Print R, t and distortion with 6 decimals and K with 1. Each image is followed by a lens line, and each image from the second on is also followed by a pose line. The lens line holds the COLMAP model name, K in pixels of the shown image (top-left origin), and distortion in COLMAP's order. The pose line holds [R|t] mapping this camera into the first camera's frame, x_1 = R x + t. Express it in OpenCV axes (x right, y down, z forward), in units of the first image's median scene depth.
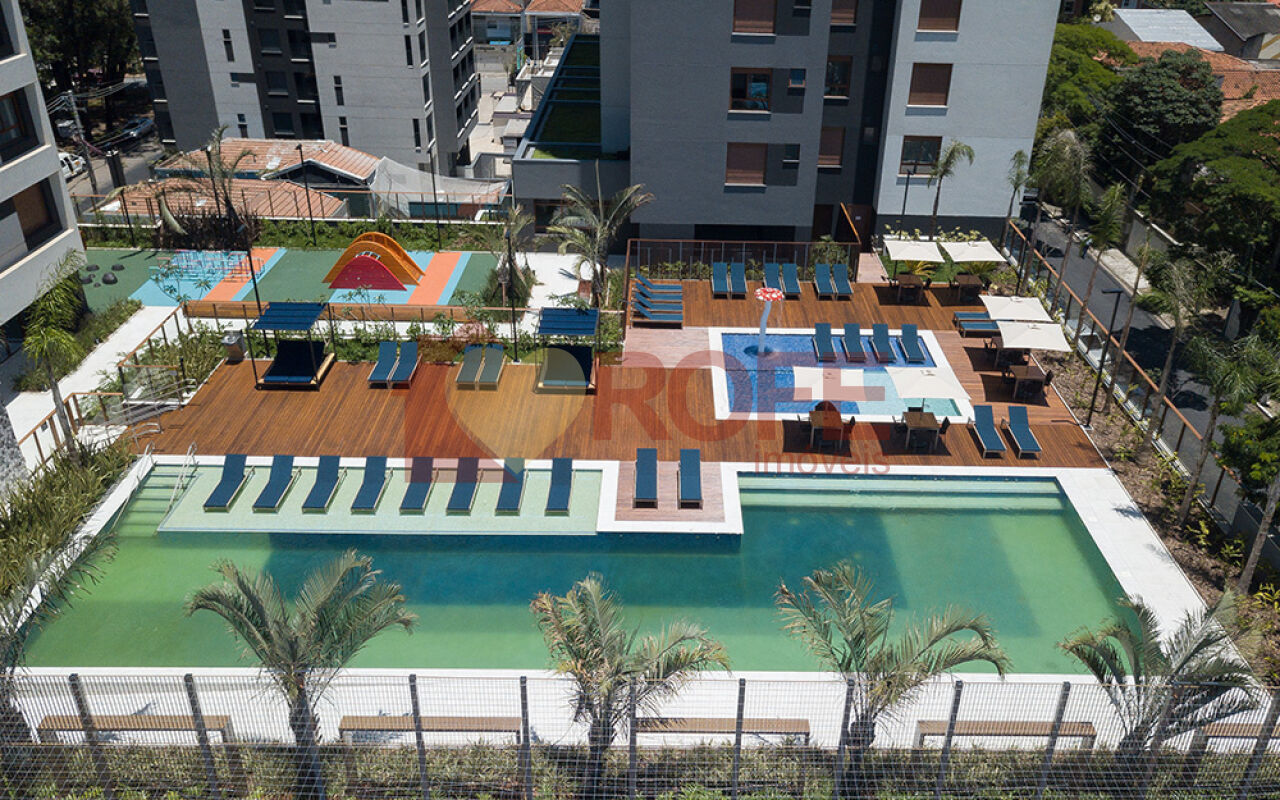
lens RADIAL K [[1006.5, 0, 640.0], [0, 1006.5, 400.0], [0, 0, 1]] dist [0.052962, -0.002800]
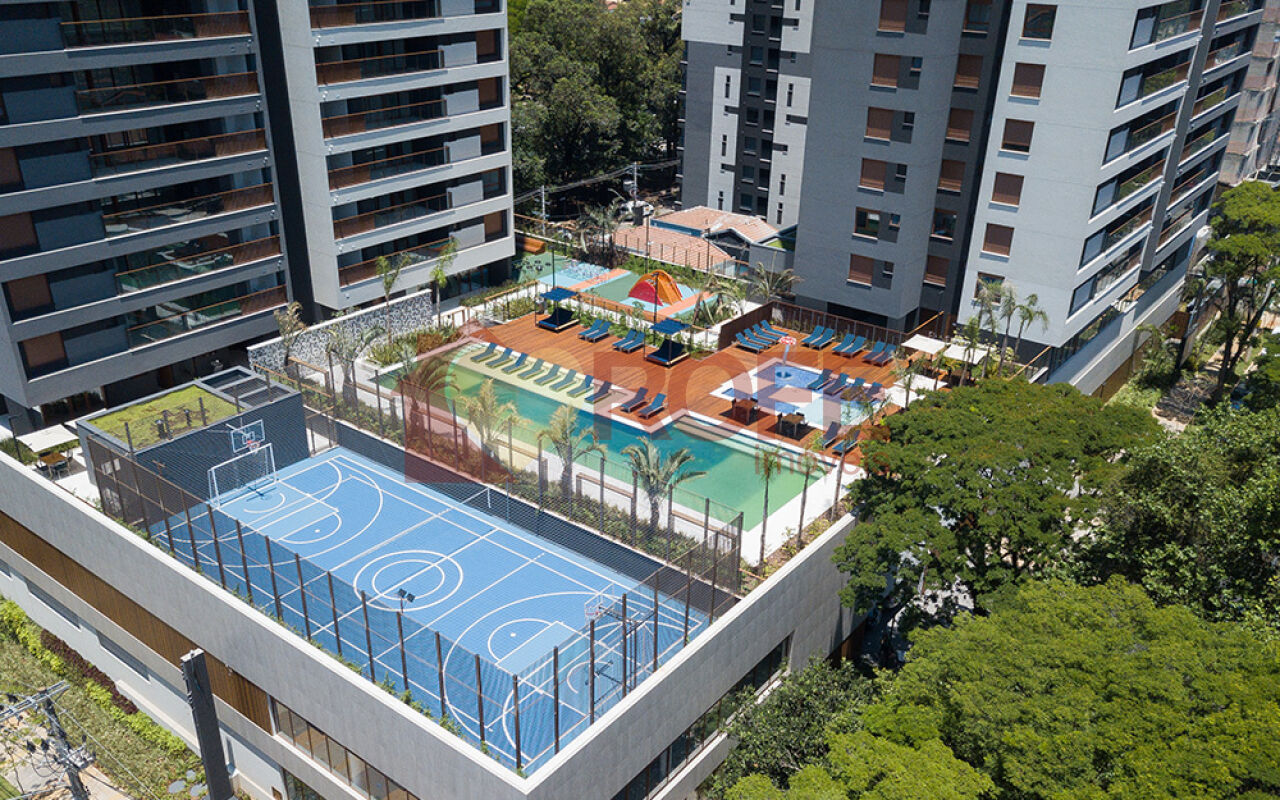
lens RADIAL K [[1006.5, 0, 640.0], [0, 1006.5, 400.0], [0, 0, 1]] dist [0.052962, -0.002800]
pose [[0.802325, 0.256603, -0.538915, 0.450868], [-0.297598, 0.954622, 0.011484, 0.022510], [0.517408, 0.151166, 0.842282, -0.268855]]
